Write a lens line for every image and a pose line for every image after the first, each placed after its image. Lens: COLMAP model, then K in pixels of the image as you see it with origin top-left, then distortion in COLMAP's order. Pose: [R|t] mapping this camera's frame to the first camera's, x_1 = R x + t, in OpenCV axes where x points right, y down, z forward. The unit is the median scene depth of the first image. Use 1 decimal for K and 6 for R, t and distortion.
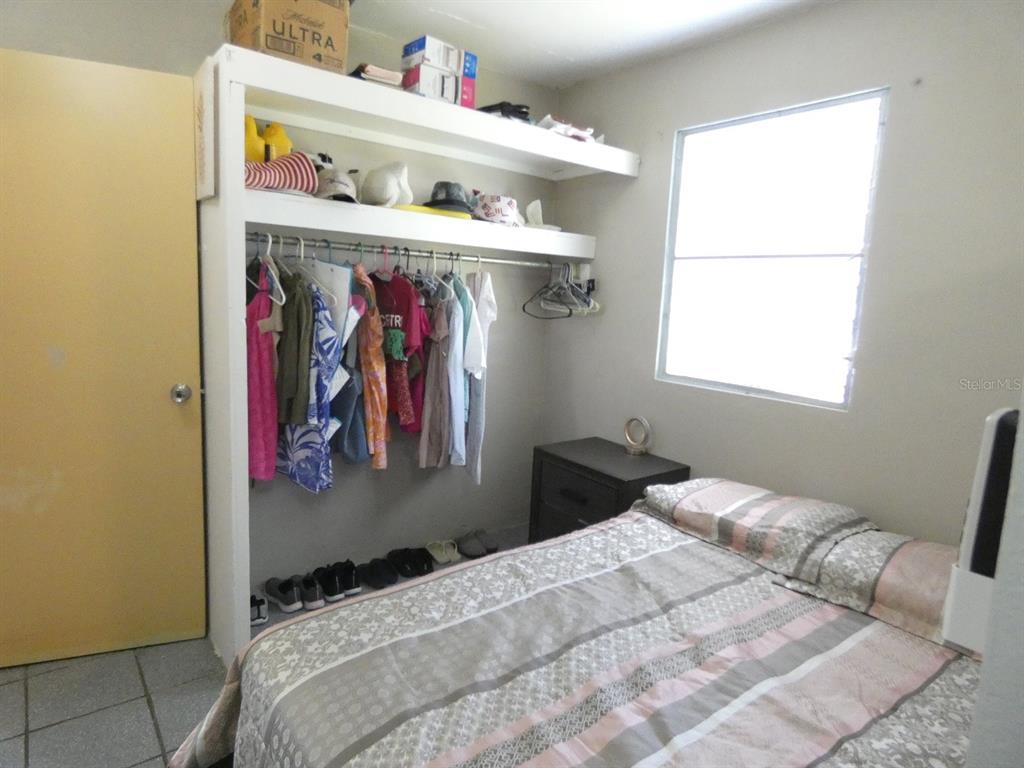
lens RADIAL K [[614.5, 0, 515.4], [0, 614.5, 382.6], [0, 0, 1]] dist [-0.001942, 0.001808]
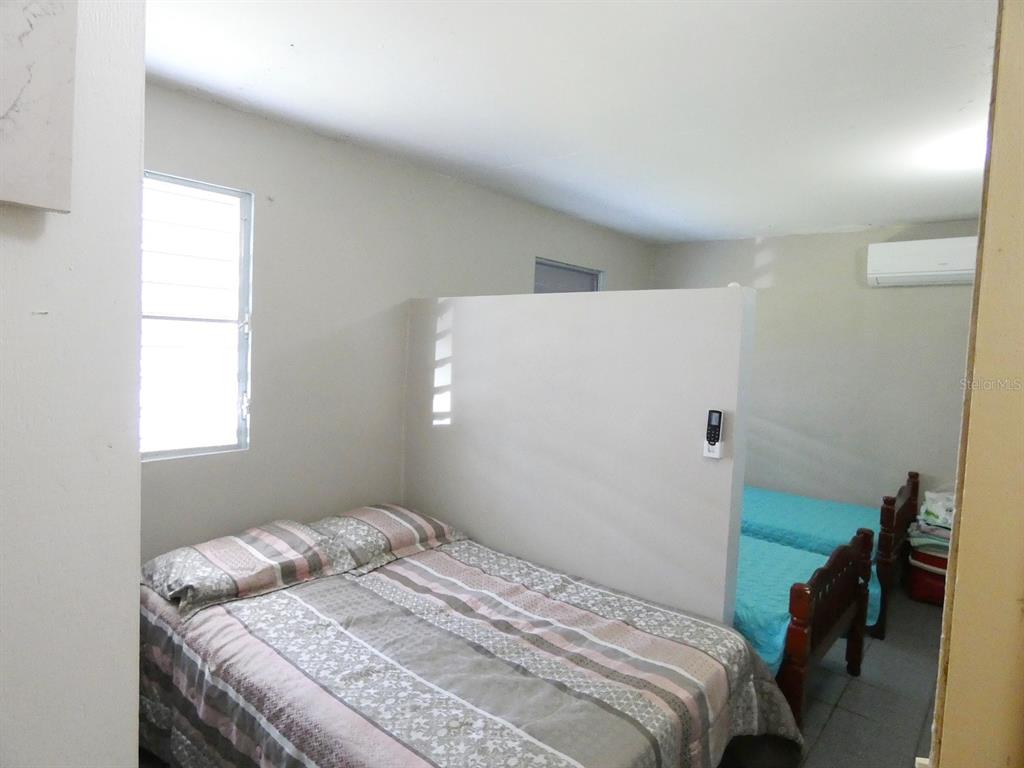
lens RADIAL K [[614.5, 0, 514.2], [0, 614.5, 384.5], [0, 0, 1]] dist [-0.001942, 0.001808]
pose [[-0.212679, -0.121291, 0.969565, -0.930119], [0.093721, 0.985159, 0.143800, -0.255890], [-0.972617, 0.121452, -0.198155, 0.904208]]
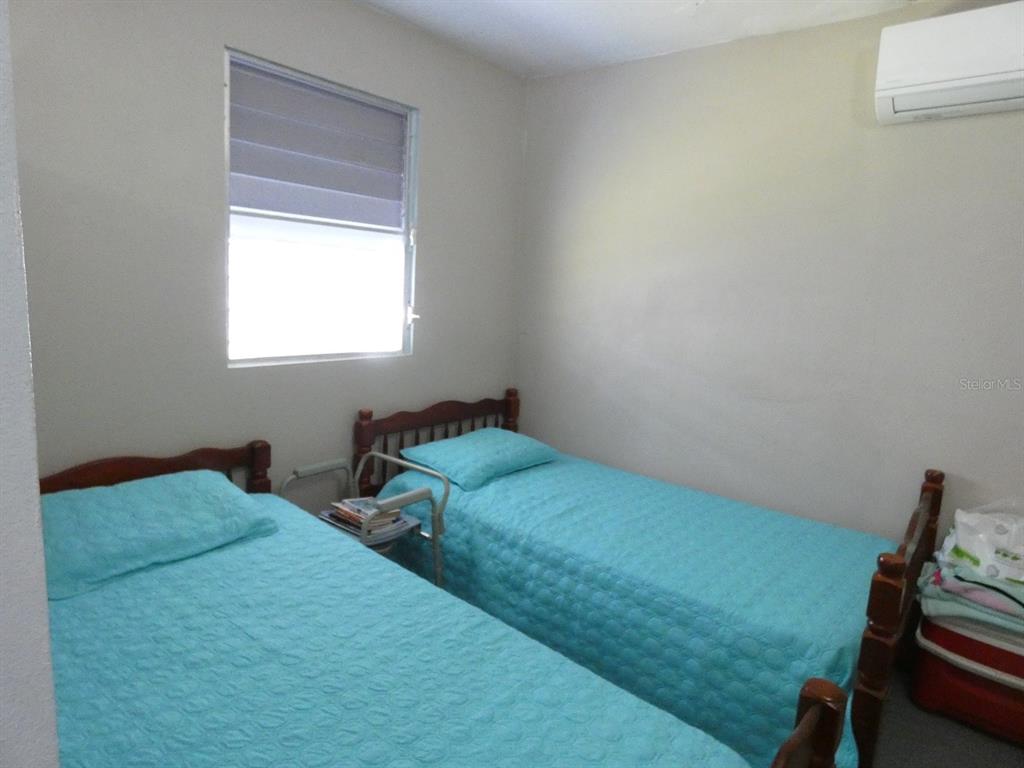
lens RADIAL K [[614.5, 0, 511.3], [0, 614.5, 380.8], [0, 0, 1]] dist [-0.001942, 0.001808]
pose [[-0.212288, -0.213455, 0.953609, -0.641240], [0.080056, 0.968773, 0.234670, -0.174697], [-0.973922, 0.126160, -0.188571, 0.642136]]
